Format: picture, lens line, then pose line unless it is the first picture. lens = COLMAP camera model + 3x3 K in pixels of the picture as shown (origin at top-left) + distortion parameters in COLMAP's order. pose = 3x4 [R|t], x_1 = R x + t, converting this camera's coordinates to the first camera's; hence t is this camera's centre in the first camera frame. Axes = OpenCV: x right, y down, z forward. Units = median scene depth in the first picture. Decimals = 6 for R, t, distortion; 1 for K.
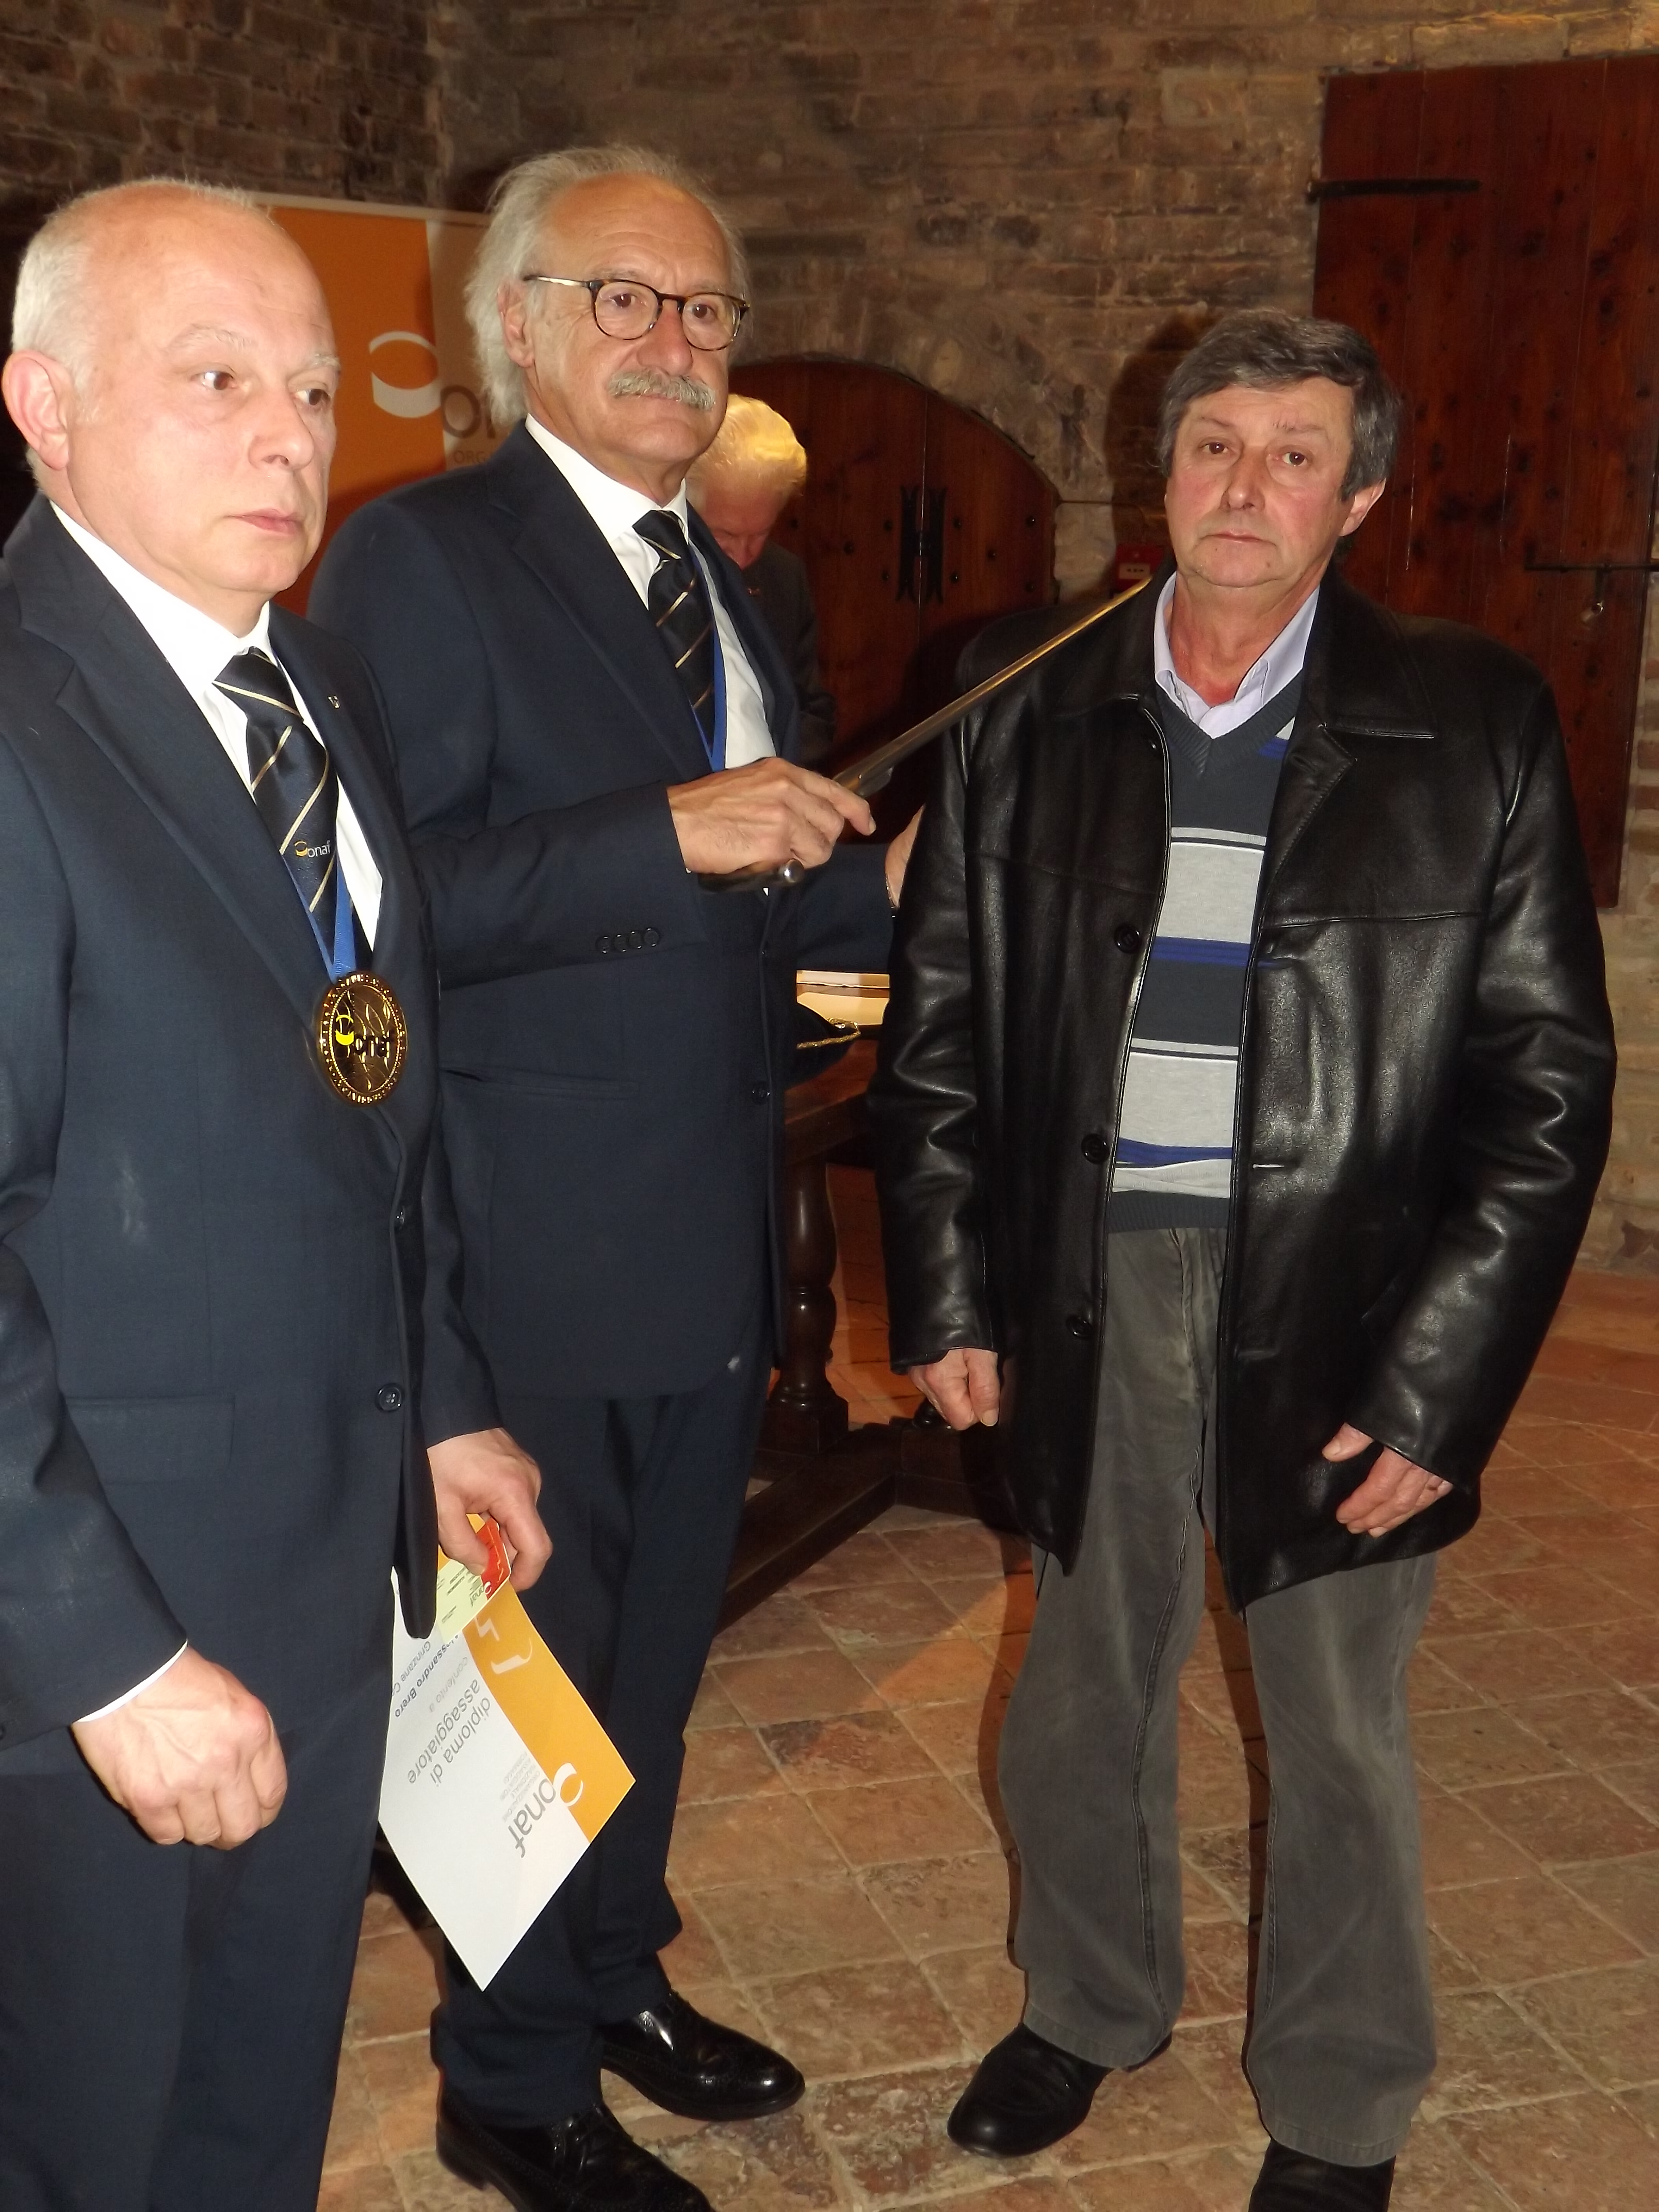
lens RADIAL K [[2626.1, 0, 808.1], [0, 2626.1, 1093.1], [0, 0, 1]] dist [0.062729, 0.000000]
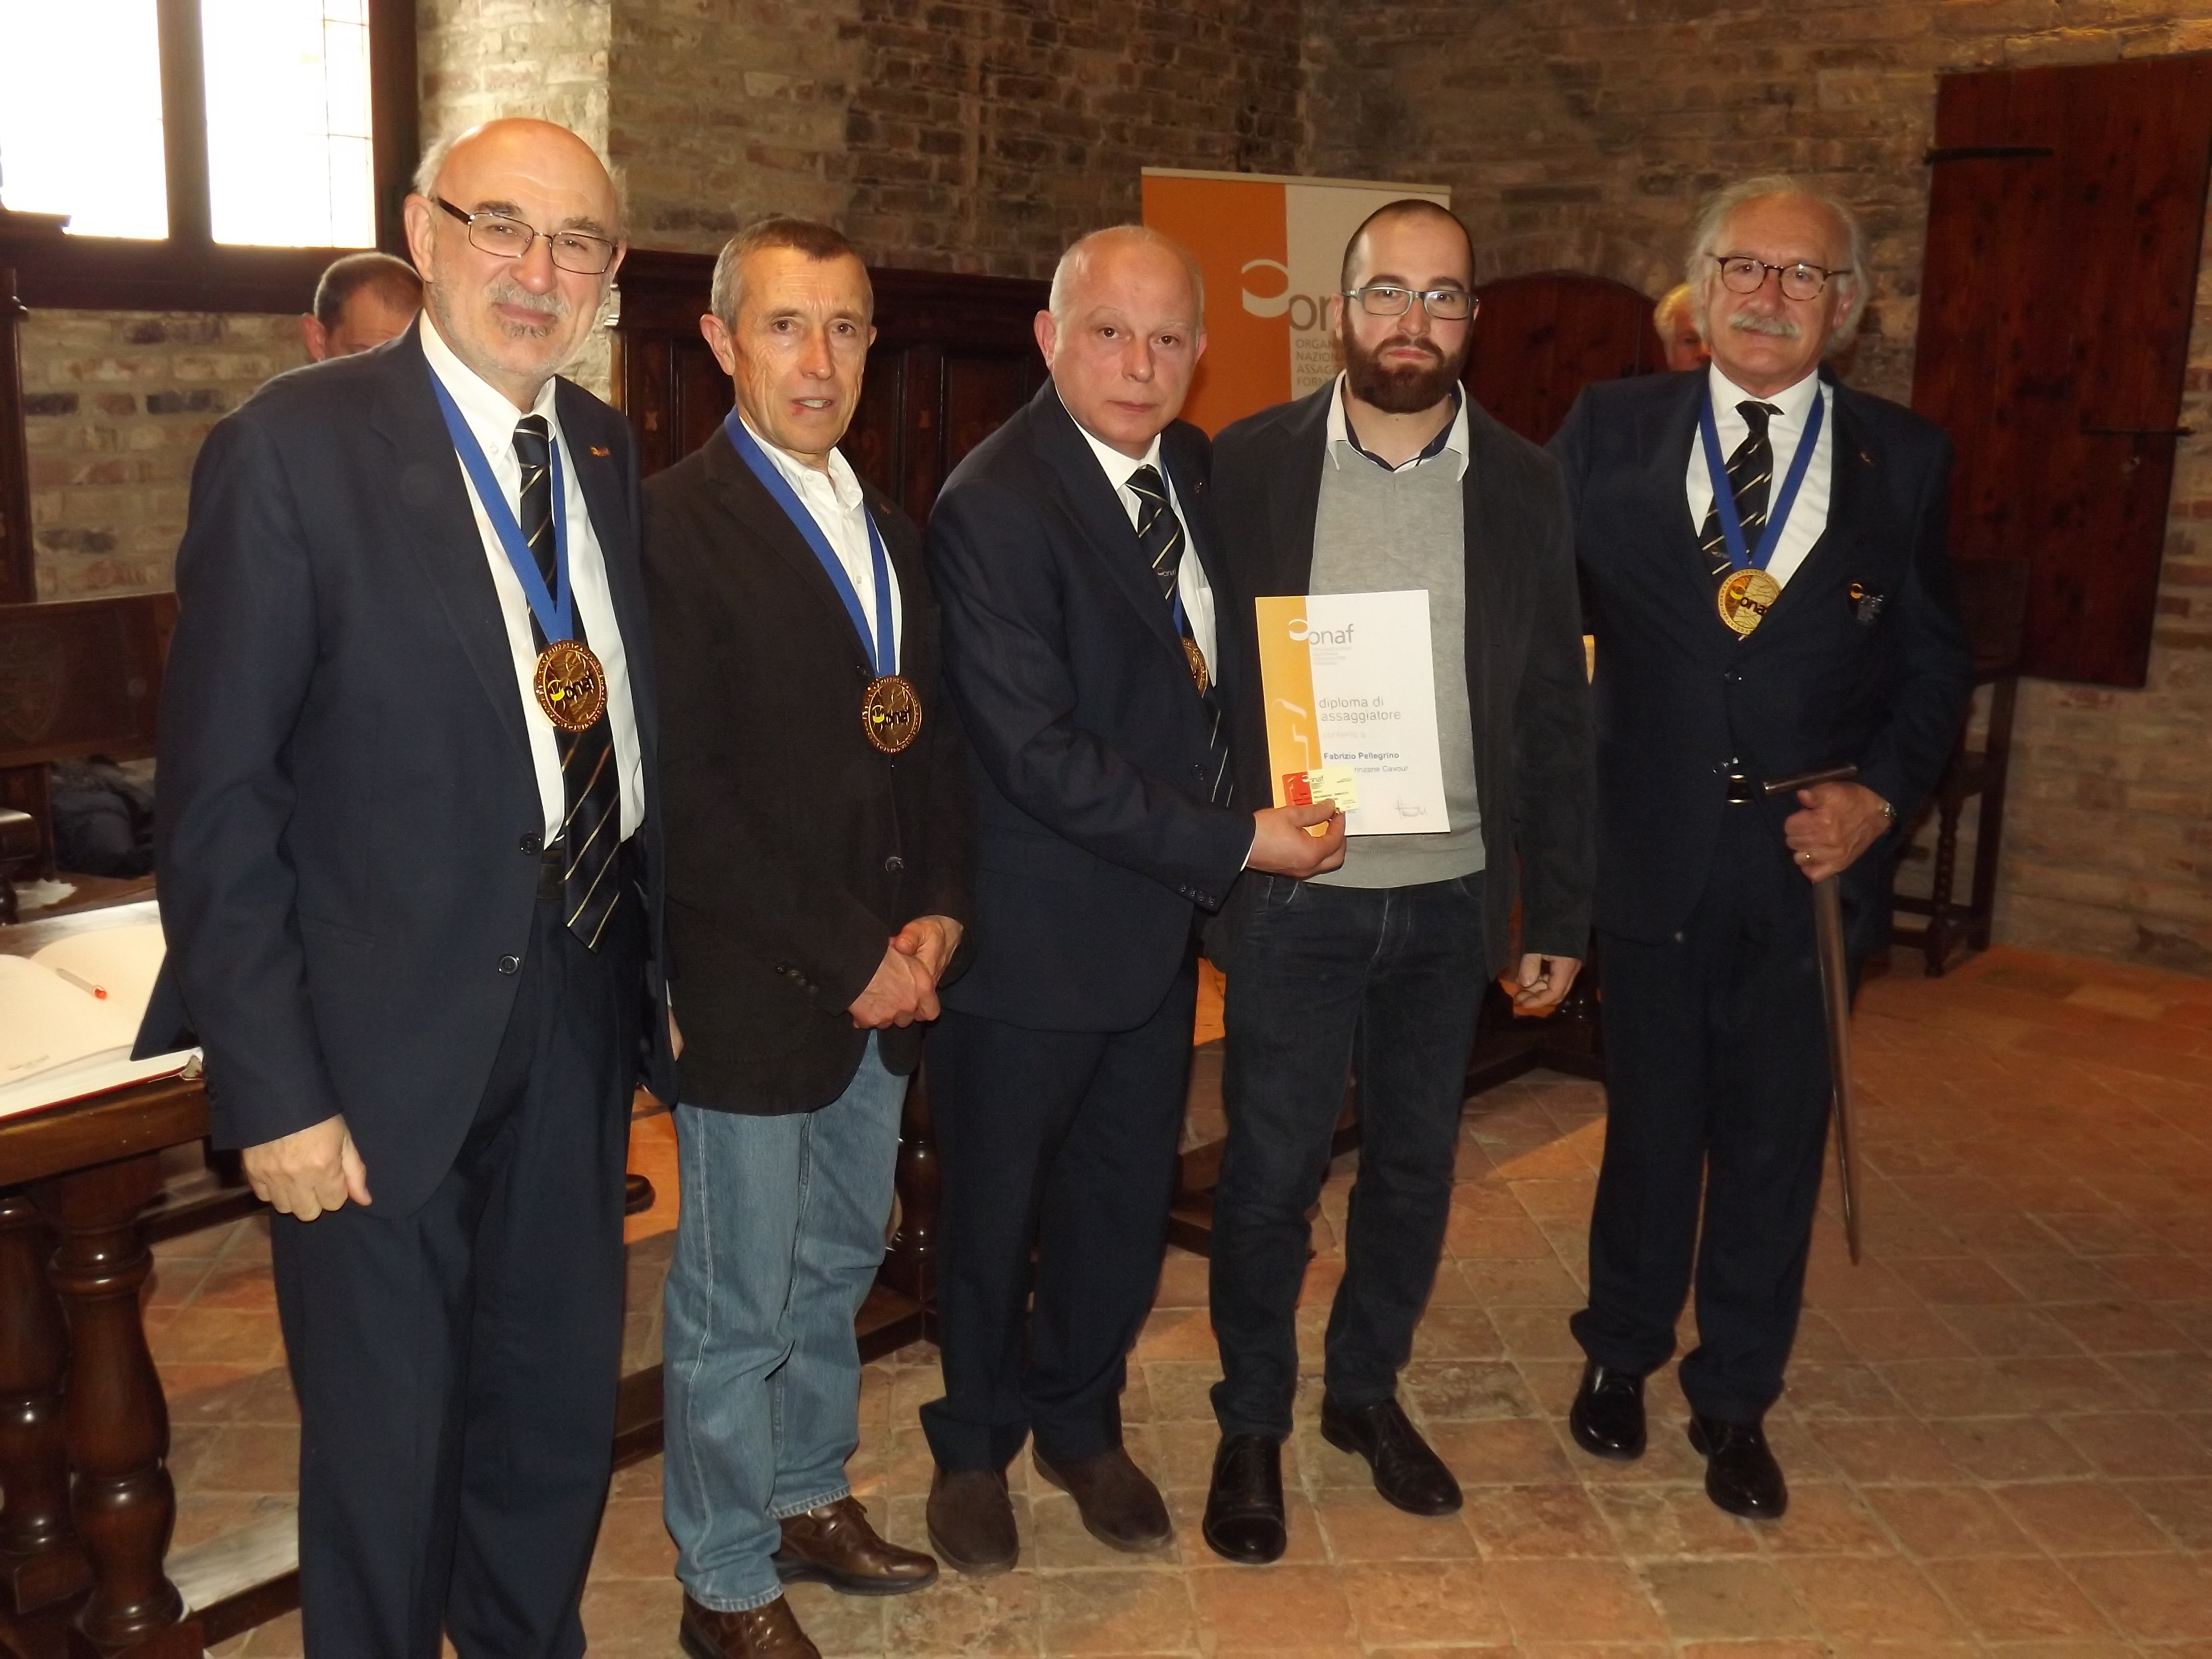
lens RADIAL K [[2108.8, 0, 1097.7], [0, 2108.8, 834.6], [0, 0, 1]] dist [-0.059970, 0.000000]
pose [[0.968419, 0.053742, -0.243466, 0.053684], [-0.054760, 0.998496, 0.002589, 0.028710], [0.243239, 0.010826, 0.969906, -0.133611]]
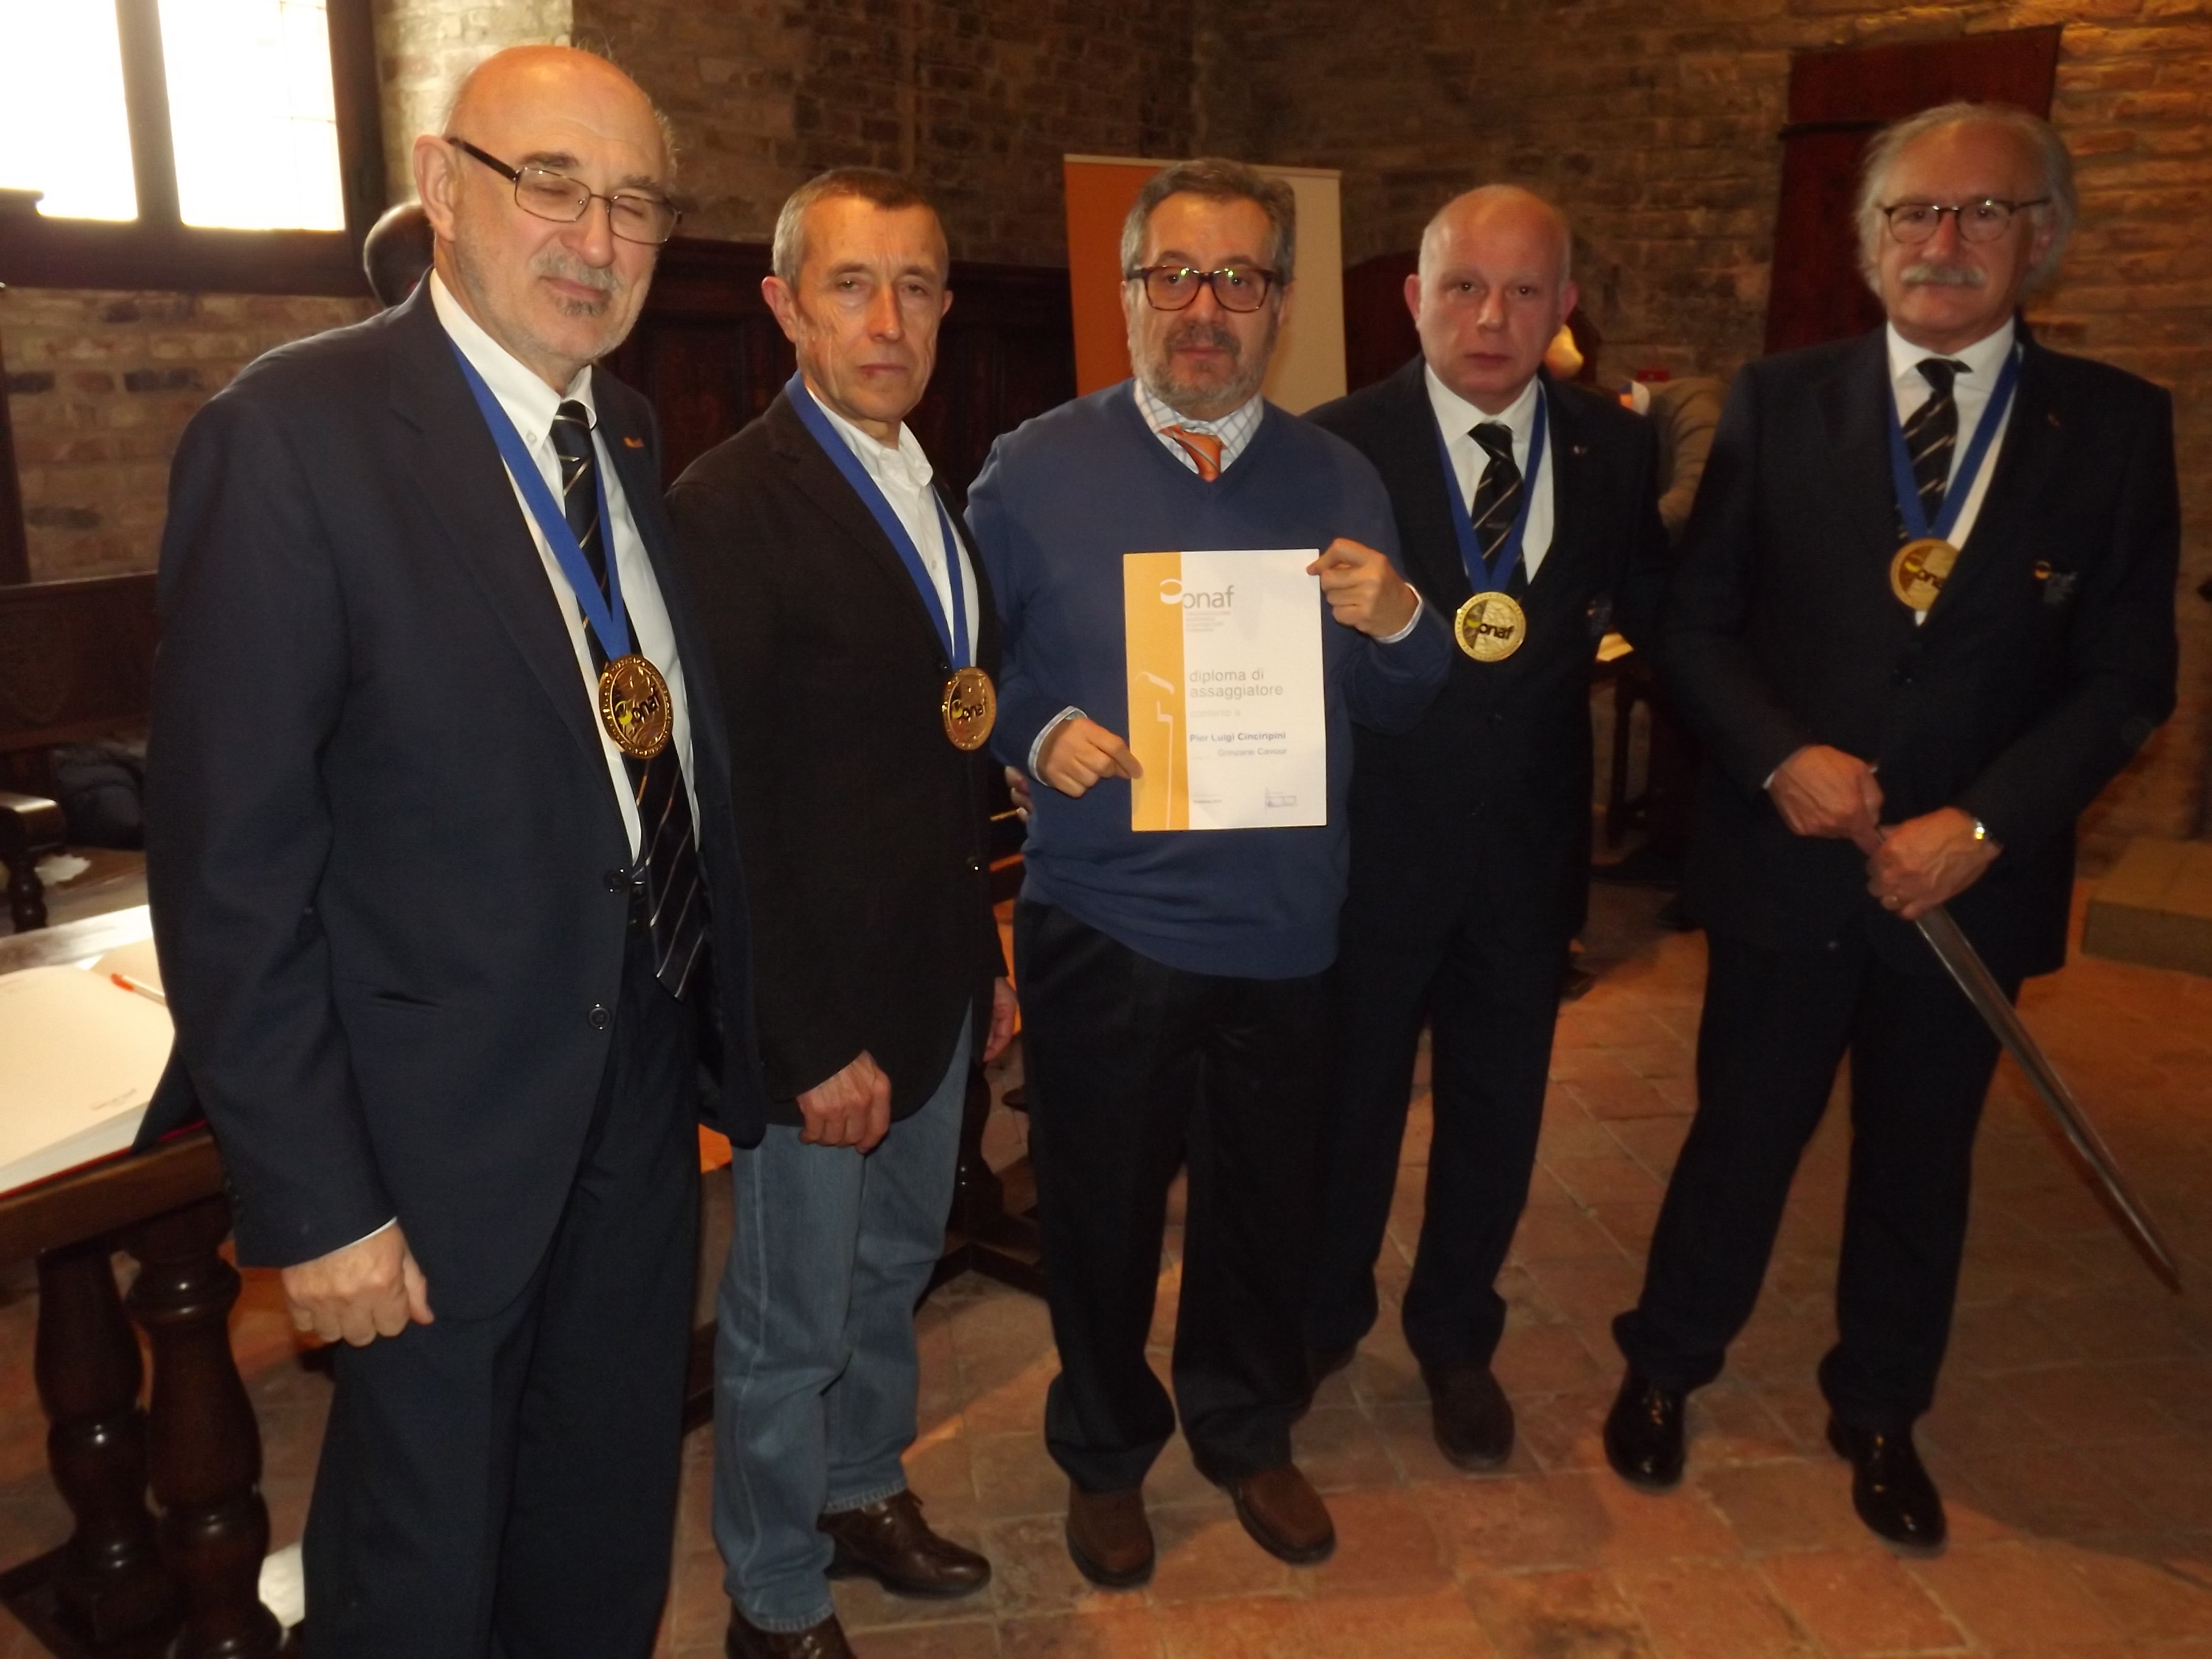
lens RADIAL K [[1795.5, 0, 1082.3], [0, 1795.5, 824.2], [0, 0, 1]] dist [0.008768, -0.003854]
pose [[0.984452, 0.032583, -0.172607, -0.010682], [-0.025927, 0.998836, 0.040676, 0.019870], [0.173731, -0.035568, 0.984151, -0.083947]]
